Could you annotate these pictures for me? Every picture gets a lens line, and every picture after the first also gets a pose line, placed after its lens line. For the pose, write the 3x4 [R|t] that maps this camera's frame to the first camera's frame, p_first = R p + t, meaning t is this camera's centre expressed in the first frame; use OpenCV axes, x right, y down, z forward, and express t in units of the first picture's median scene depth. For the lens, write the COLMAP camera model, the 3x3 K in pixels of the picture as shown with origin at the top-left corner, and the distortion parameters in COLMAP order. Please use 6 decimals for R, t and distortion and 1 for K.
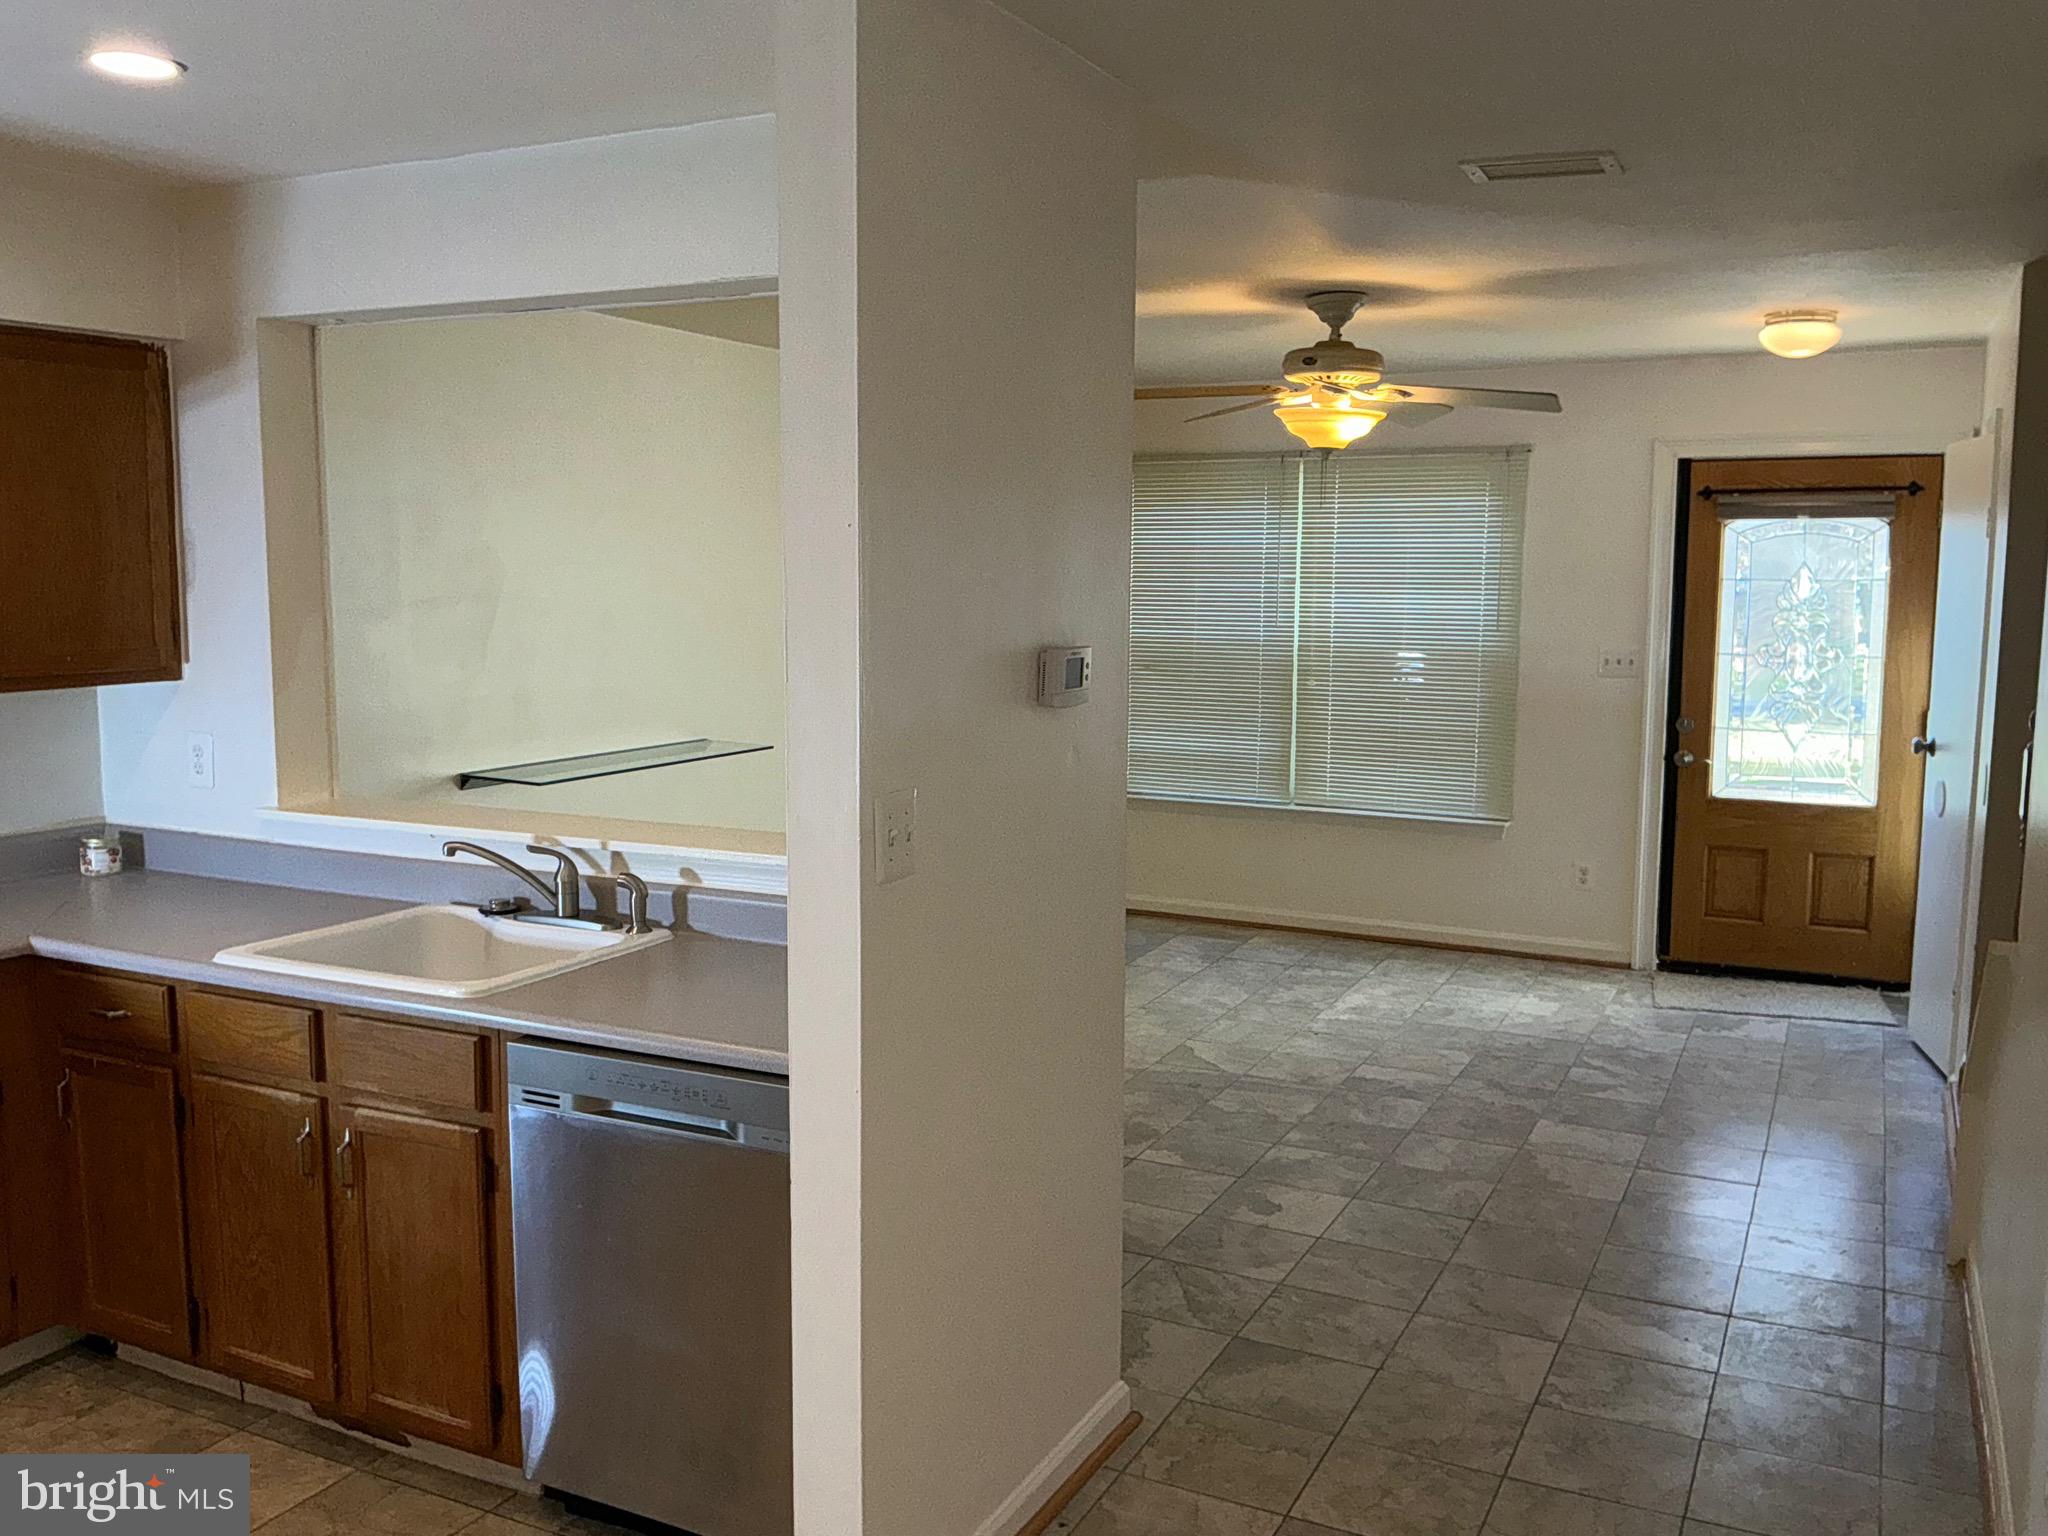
lens RADIAL K [[1695.9, 0, 1022.1], [0, 1695.9, 767.5], [0, 0, 1]] dist [0.149208, -0.310405]
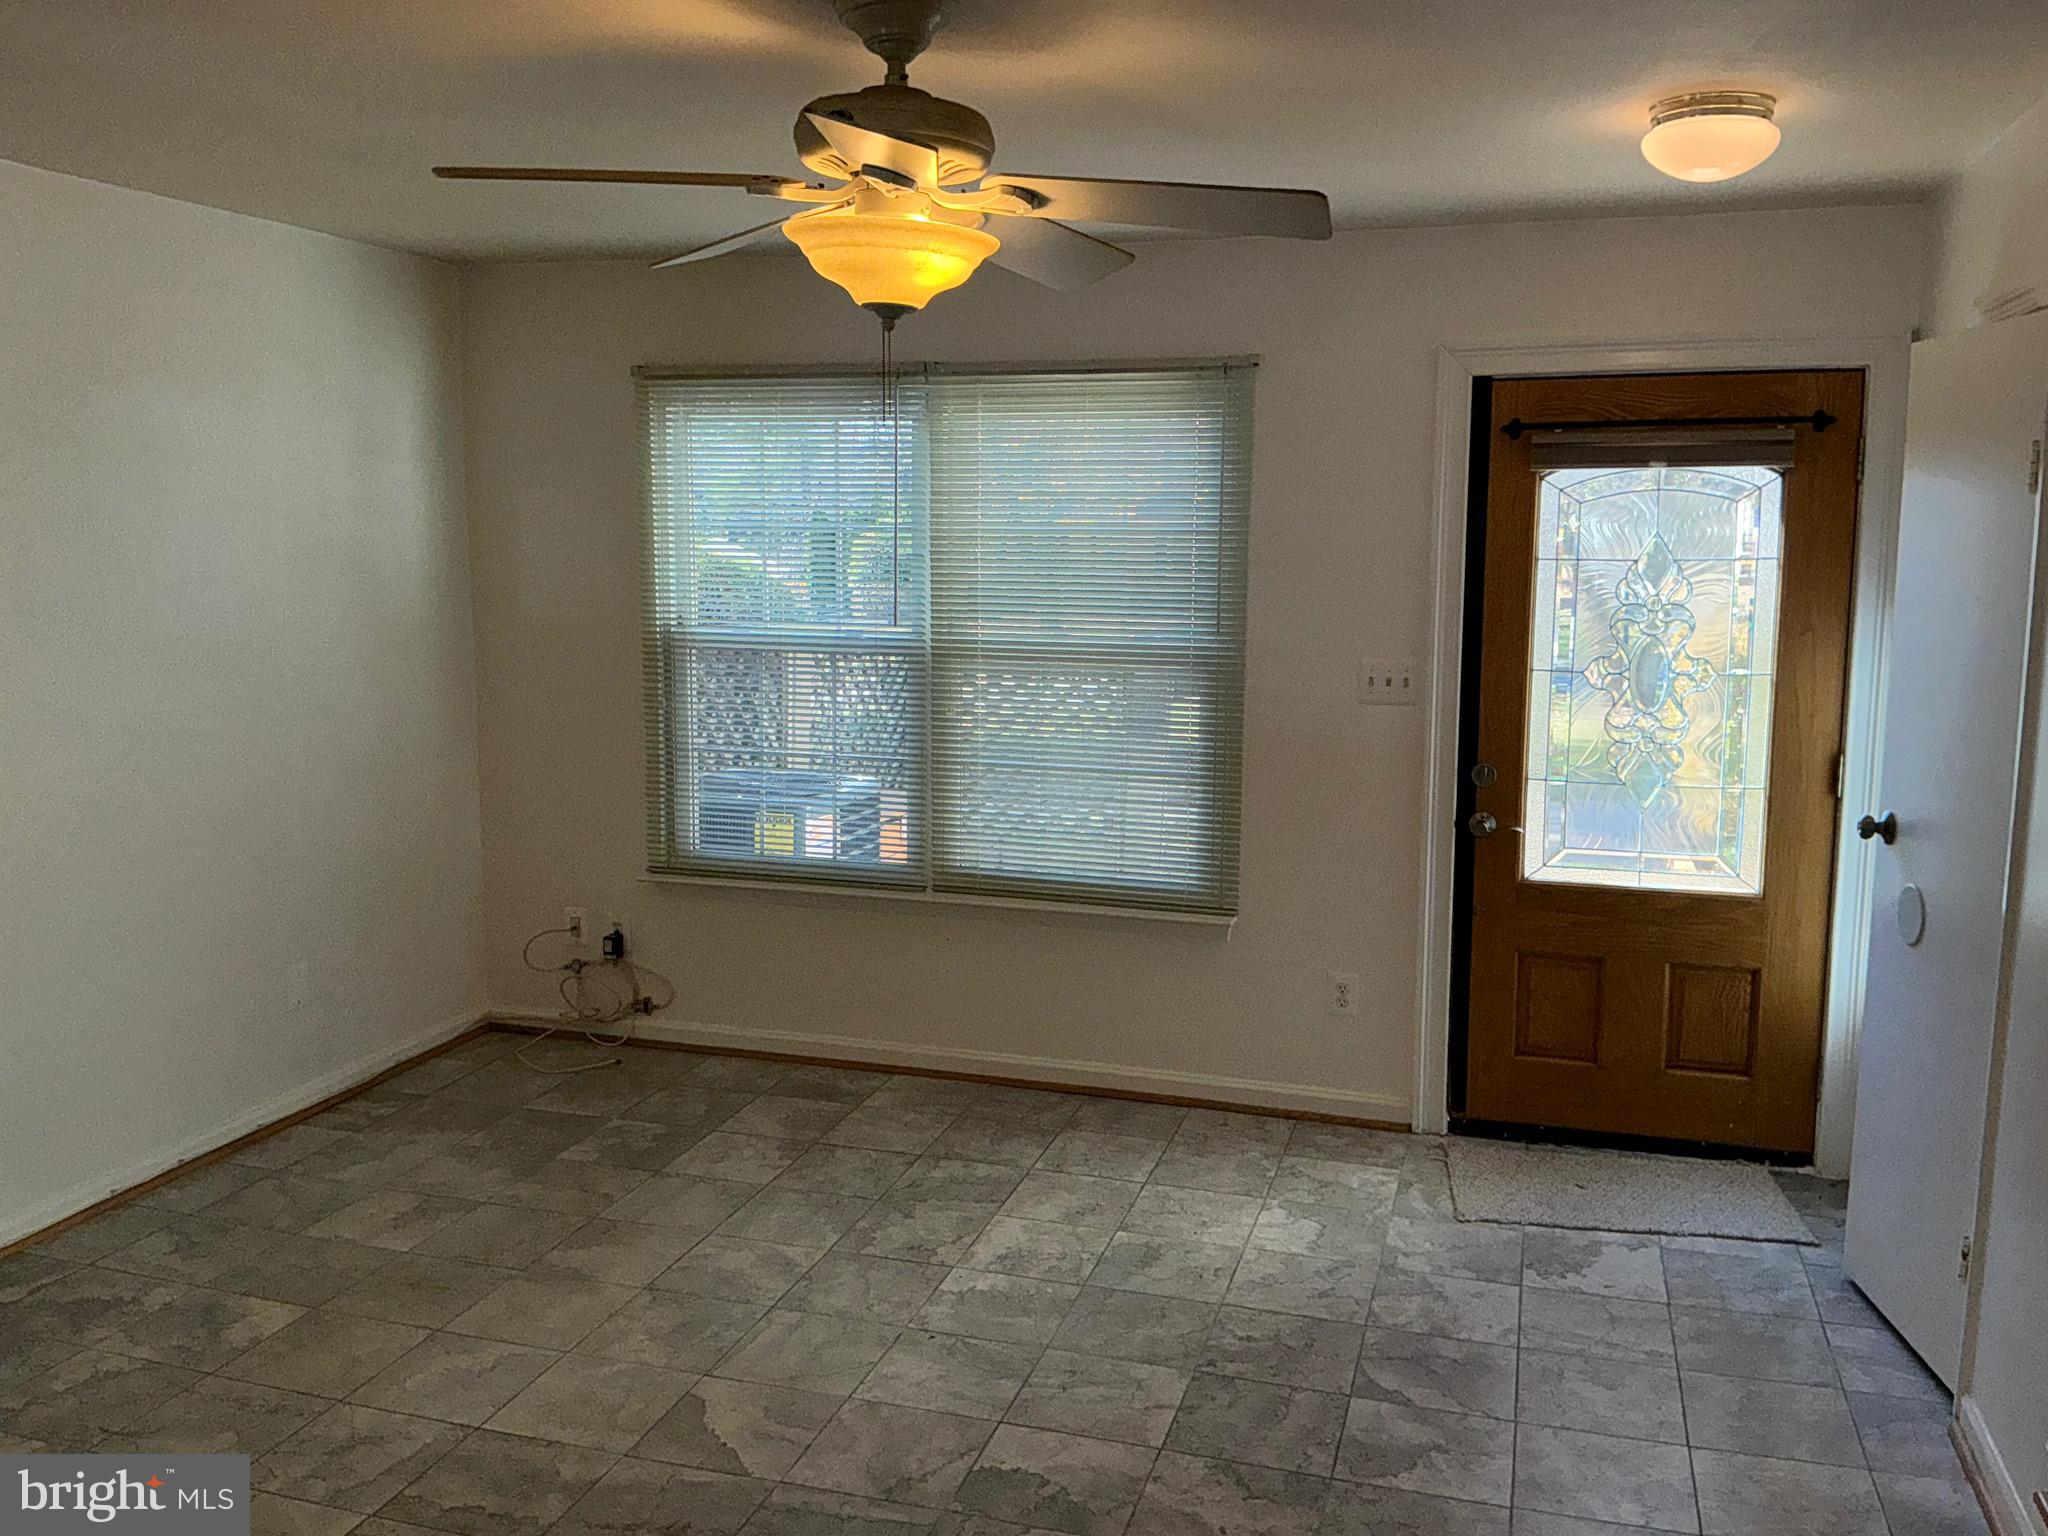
lens RADIAL K [[1695.9, 0, 1022.1], [0, 1695.9, 767.5], [0, 0, 1]] dist [0.149208, -0.310405]
pose [[0.987283, -0.021483, 0.157517, 0.105501], [0.018504, 0.999622, 0.020355, -0.046951], [-0.157895, -0.017181, 0.987306, 0.384665]]
